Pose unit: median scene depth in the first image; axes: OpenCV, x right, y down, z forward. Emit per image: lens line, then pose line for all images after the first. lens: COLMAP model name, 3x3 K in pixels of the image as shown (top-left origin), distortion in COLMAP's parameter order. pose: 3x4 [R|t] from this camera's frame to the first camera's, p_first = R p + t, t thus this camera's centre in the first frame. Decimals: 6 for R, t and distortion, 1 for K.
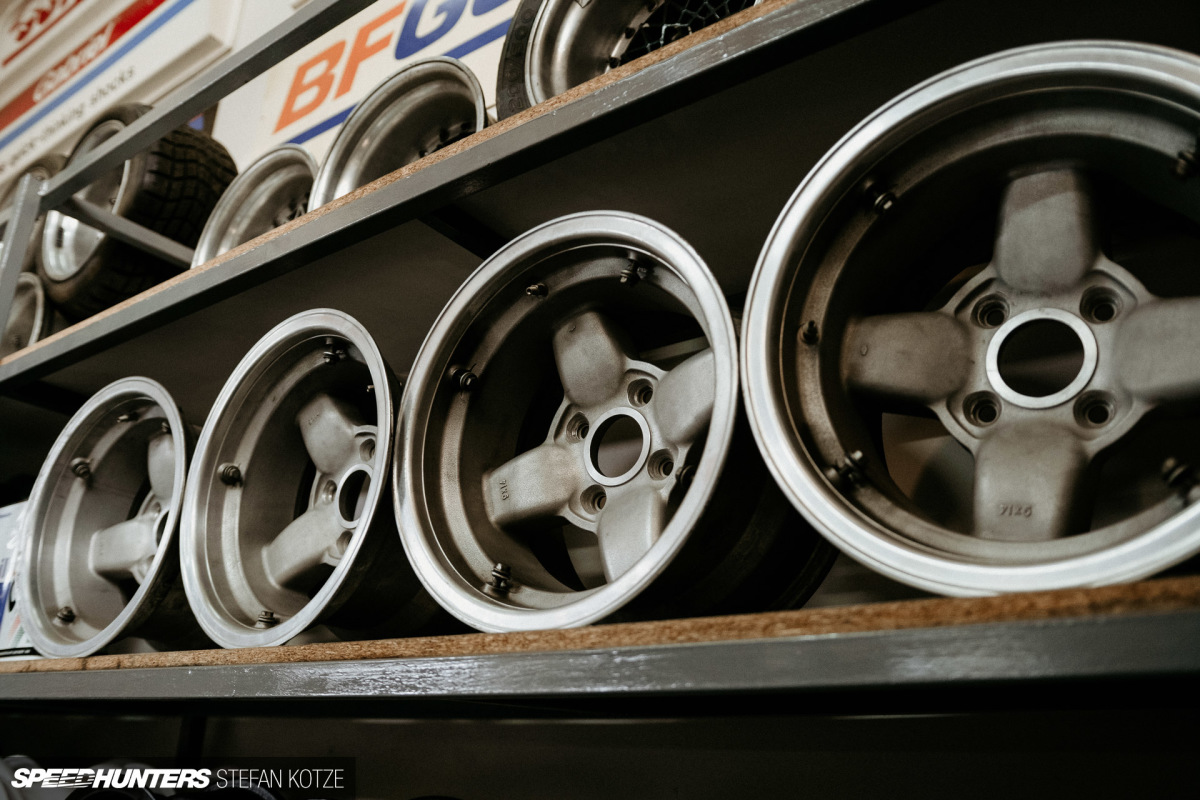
lens RADIAL K [[945.4, 0, 600.0], [0, 945.4, 400.0], [0, 0, 1]] dist [-0.094929, 0.076812]
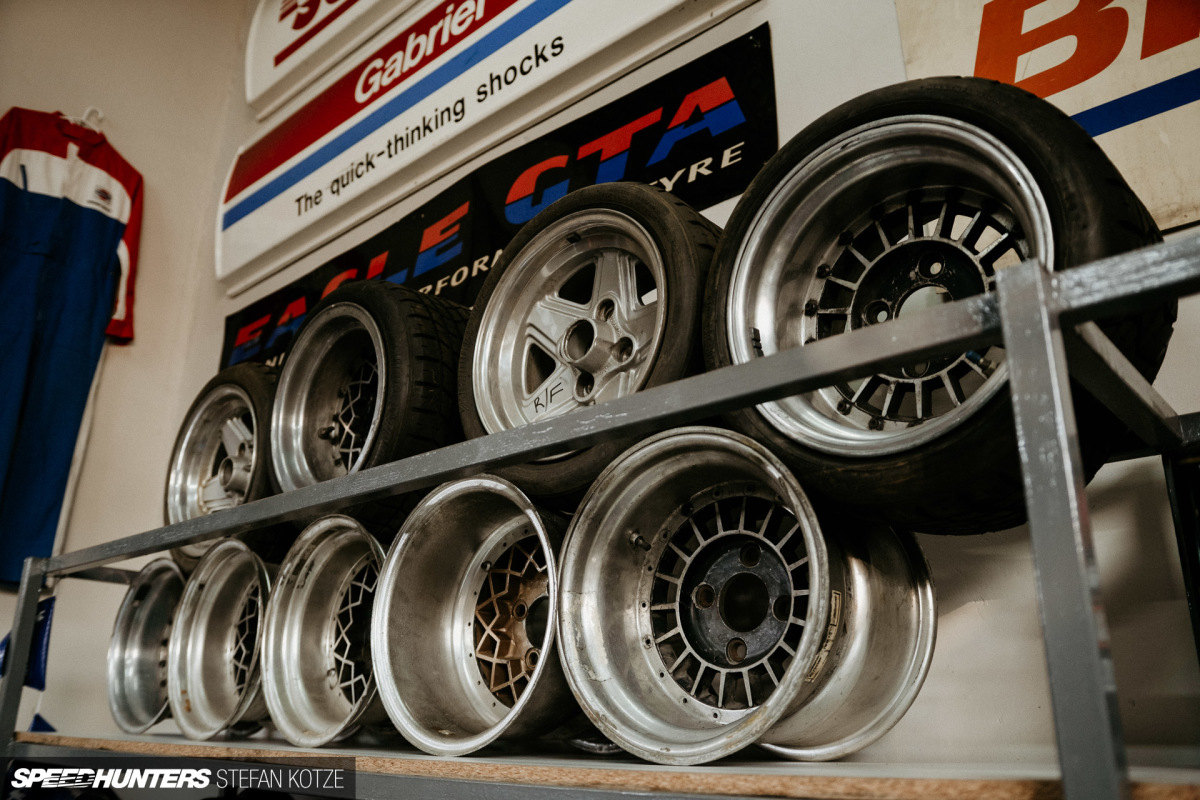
lens RADIAL K [[945.4, 0, 600.0], [0, 945.4, 400.0], [0, 0, 1]] dist [-0.094929, 0.076812]
pose [[0.994223, -0.049660, -0.095150, -0.902753], [0.052100, 0.998369, 0.023333, -0.239854], [0.093836, -0.028156, 0.995189, 0.683221]]
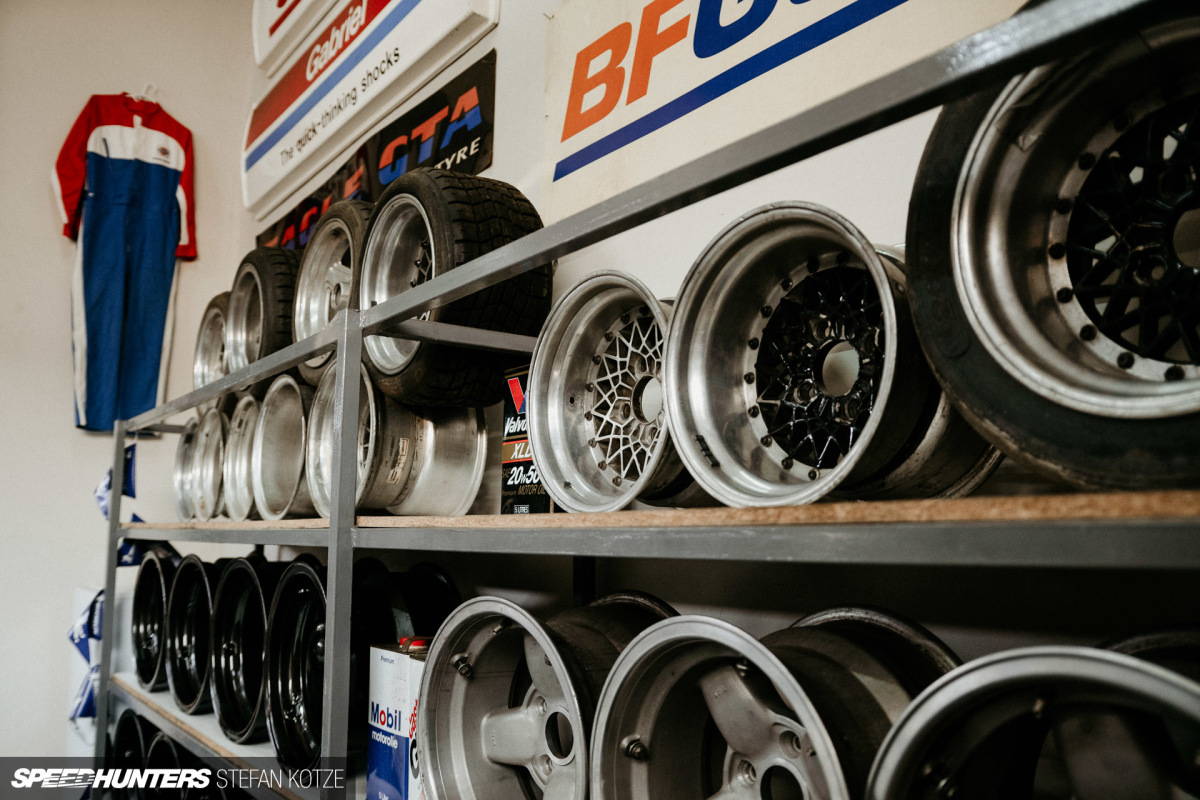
lens RADIAL K [[945.4, 0, 600.0], [0, 945.4, 400.0], [0, 0, 1]] dist [-0.094929, 0.076812]
pose [[0.955759, -0.061070, -0.287742, -0.121176], [0.121045, 0.973203, 0.195510, -0.364363], [0.268091, -0.221690, 0.937540, 0.177595]]
